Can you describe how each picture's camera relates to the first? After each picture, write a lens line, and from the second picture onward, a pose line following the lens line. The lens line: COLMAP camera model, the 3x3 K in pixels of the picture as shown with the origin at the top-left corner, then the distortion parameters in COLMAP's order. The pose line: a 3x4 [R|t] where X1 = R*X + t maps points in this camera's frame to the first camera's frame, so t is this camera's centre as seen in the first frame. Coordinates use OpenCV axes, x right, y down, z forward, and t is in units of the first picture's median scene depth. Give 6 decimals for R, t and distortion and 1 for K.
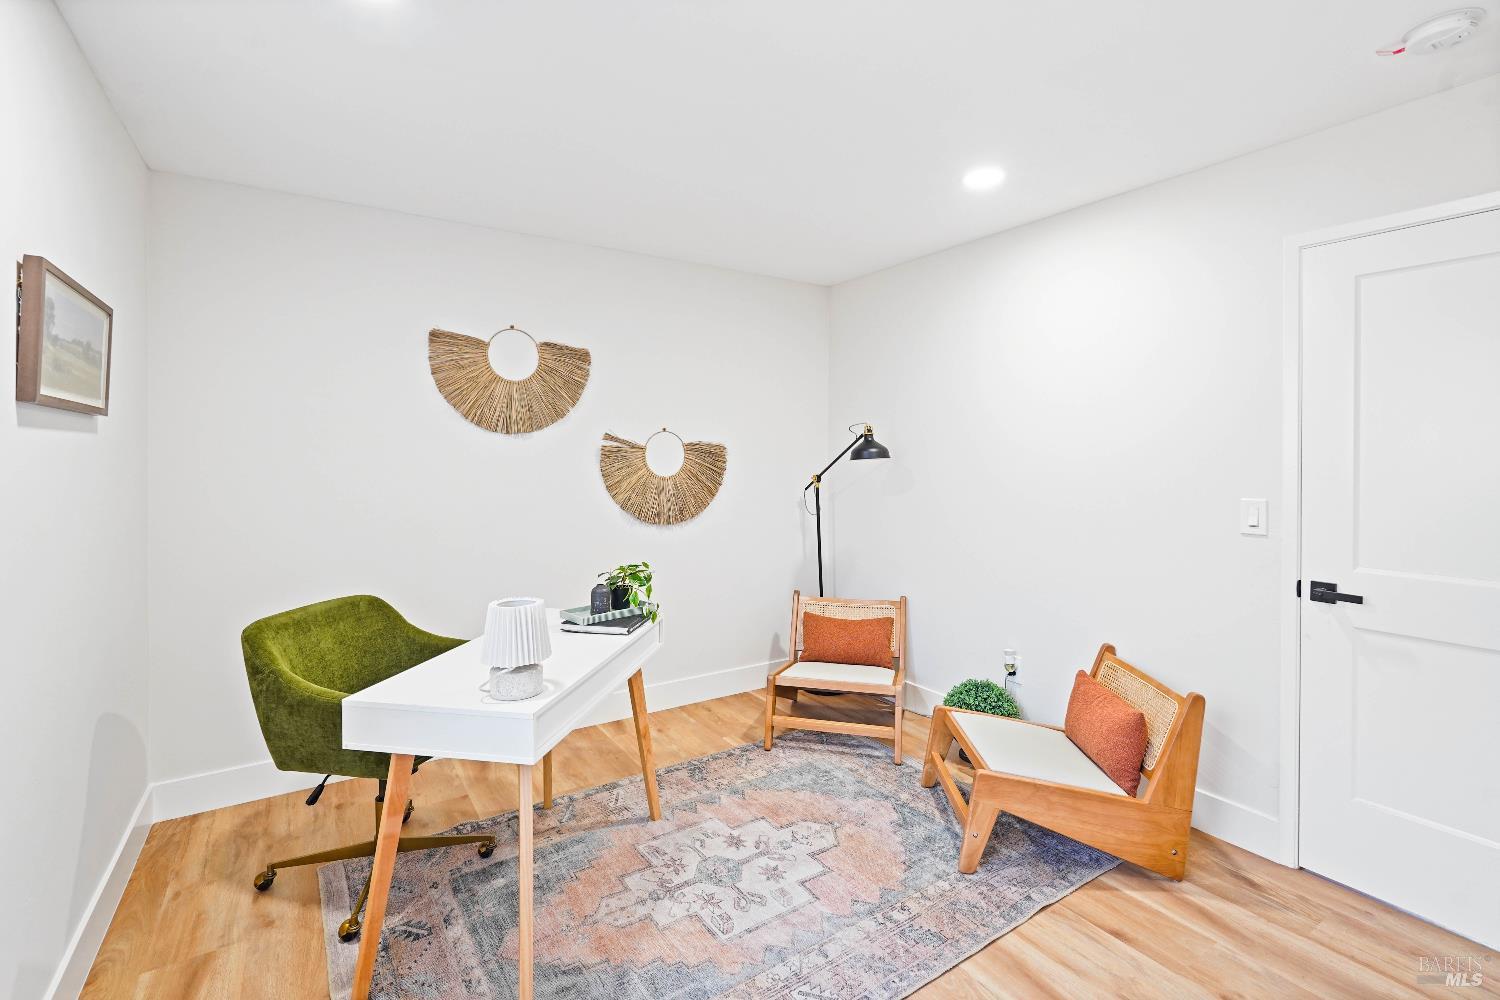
lens RADIAL K [[678.2, 0, 754.6], [0, 678.2, 462.8], [0, 0, 1]] dist [-0.001879, -0.000137]
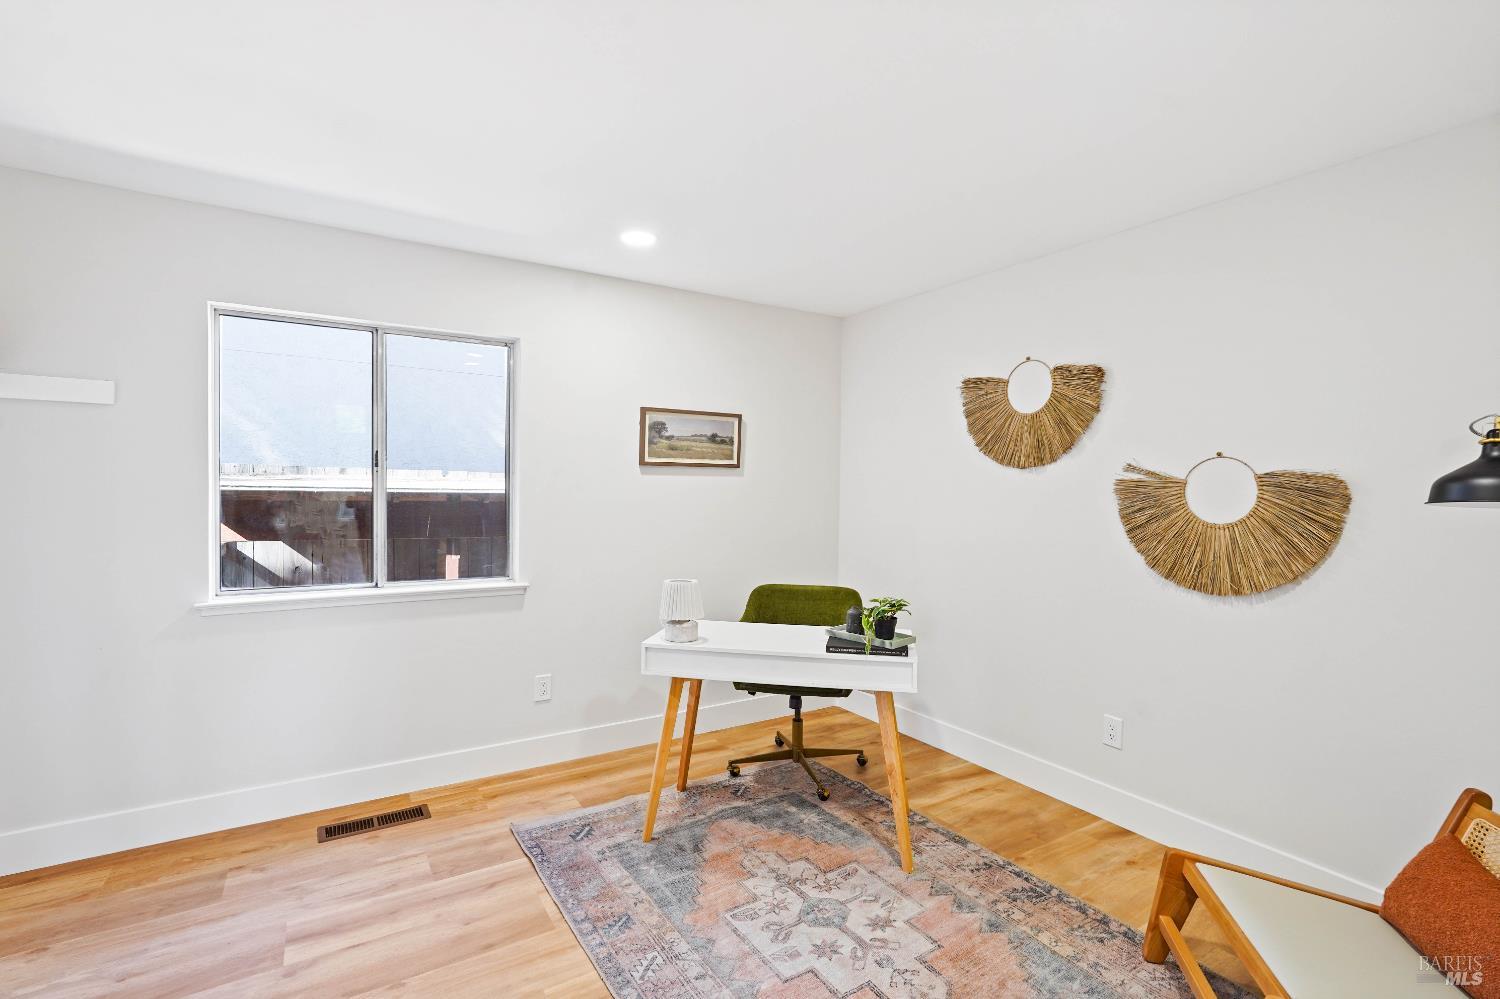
lens RADIAL K [[693.0, 0, 750.0], [0, 693.0, 499.5], [0, 0, 1]] dist [-0.001325, -0.000073]
pose [[-0.016935, 0.019128, -0.999674, 0.627734], [-0.021132, 0.999587, 0.019484, -0.008169], [0.999633, 0.021455, -0.016523, 0.599015]]
